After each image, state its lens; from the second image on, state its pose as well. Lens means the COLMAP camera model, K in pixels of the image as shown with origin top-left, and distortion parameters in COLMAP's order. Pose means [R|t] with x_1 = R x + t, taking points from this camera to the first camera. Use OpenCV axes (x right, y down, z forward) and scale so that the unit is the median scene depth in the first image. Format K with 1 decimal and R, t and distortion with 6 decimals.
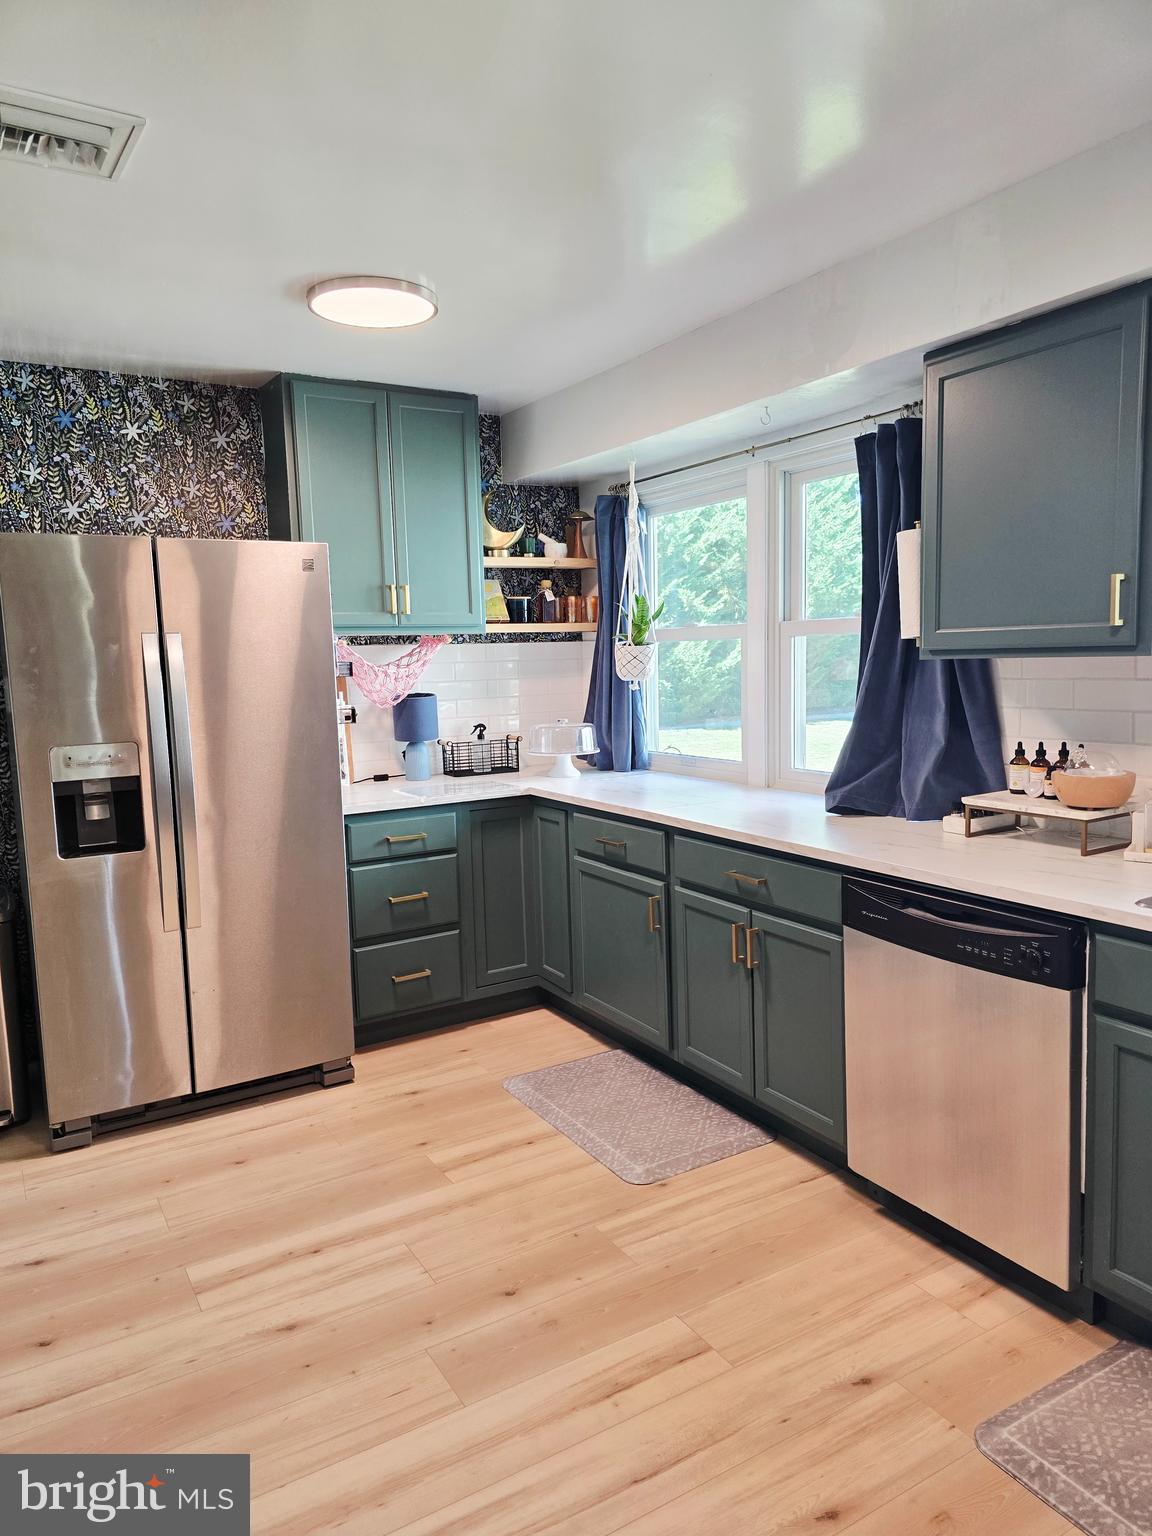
lens RADIAL K [[1038.8, 0, 564.4], [0, 1038.8, 767.3], [0, 0, 1]] dist [0.052829, -0.032200]
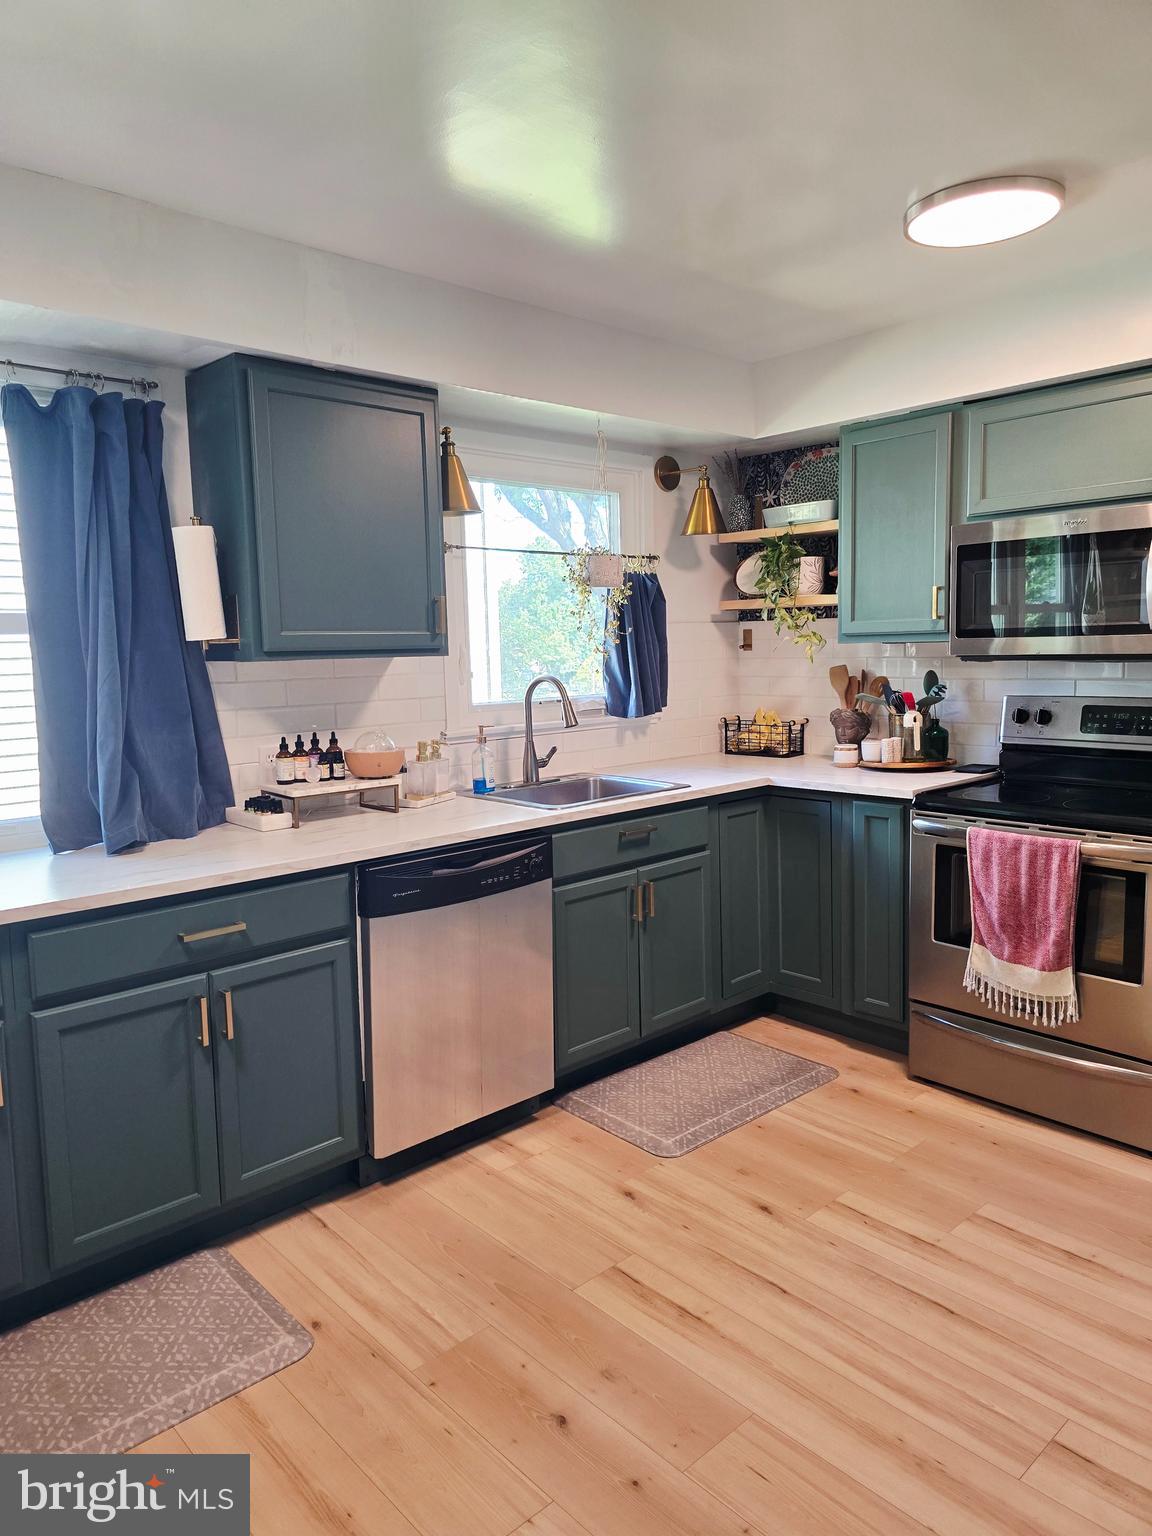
lens RADIAL K [[1038.8, 0, 586.2], [0, 1038.8, 746.6], [0, 0, 1]] dist [0.052829, -0.032200]
pose [[-0.211755, -0.065576, 0.975120, -0.669869], [0.138097, 0.985728, 0.096279, -0.072437], [-0.967517, 0.155049, -0.199677, 0.872251]]
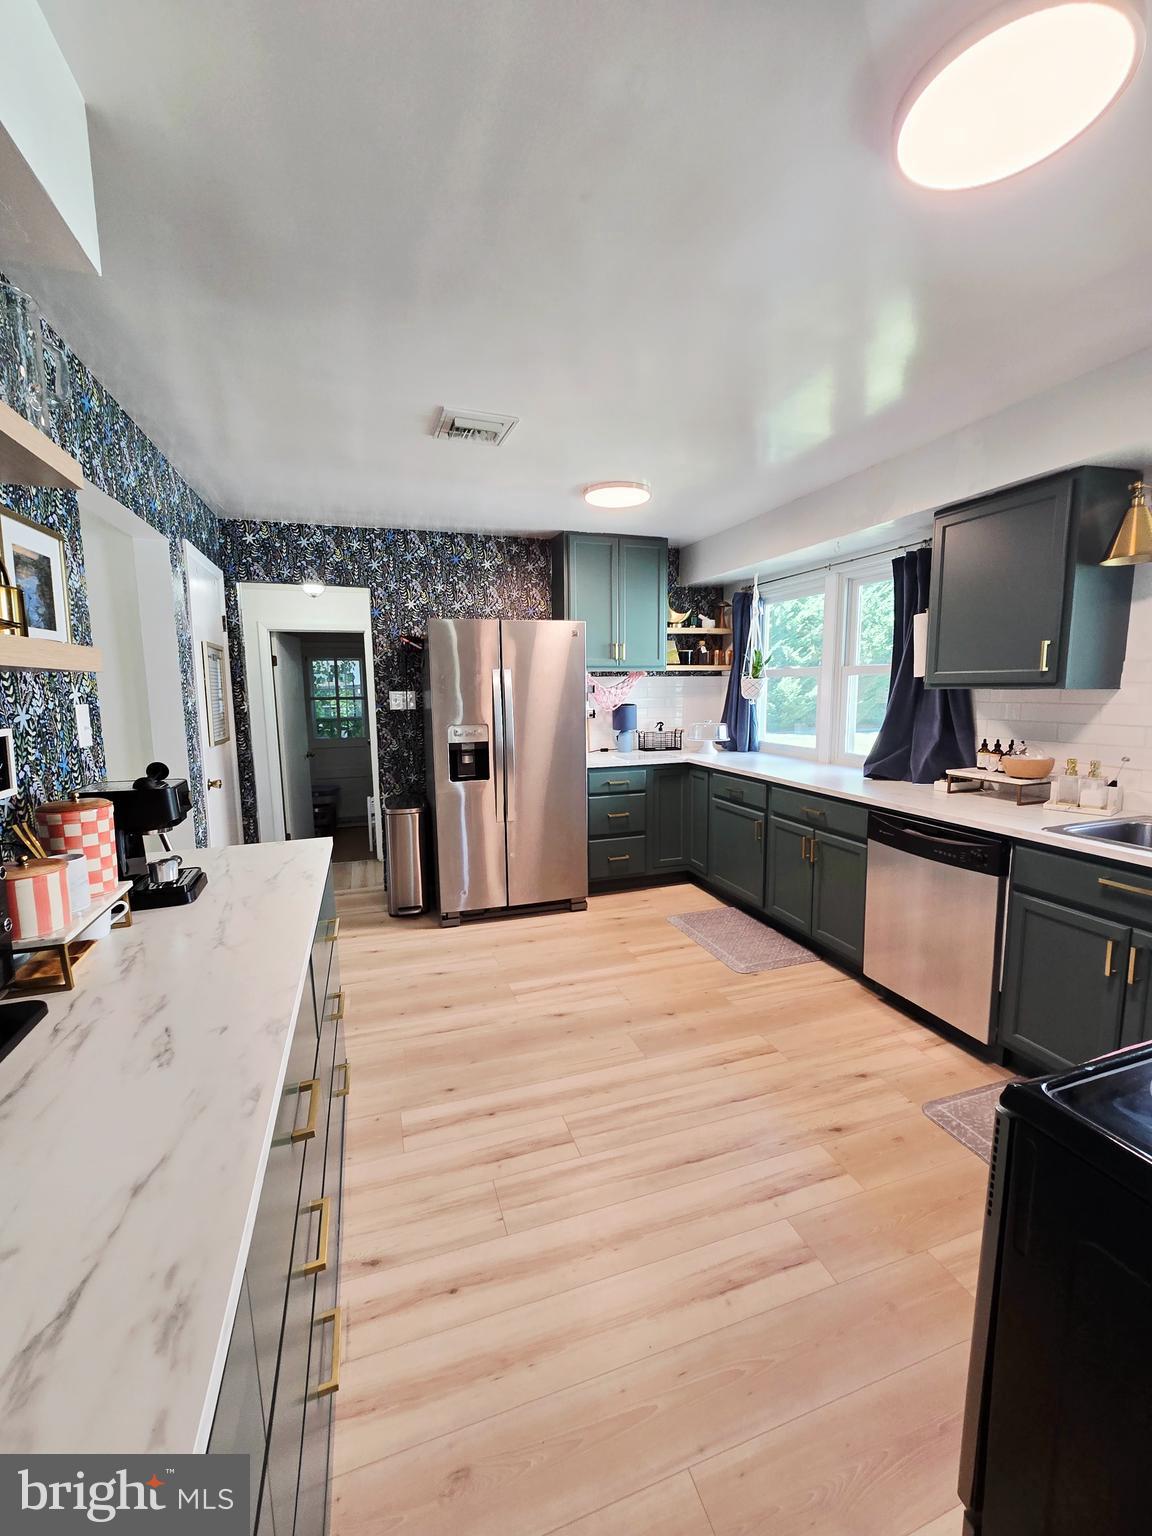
lens RADIAL K [[624.5, 0, 571.7], [0, 624.5, 766.9], [0, 0, 1]] dist [-0.005799, 0.001707]
pose [[0.977461, 0.043610, -0.206564, -0.009780], [-0.038933, 0.998886, 0.026657, 0.019321], [0.207496, -0.018014, 0.978070, -0.123058]]
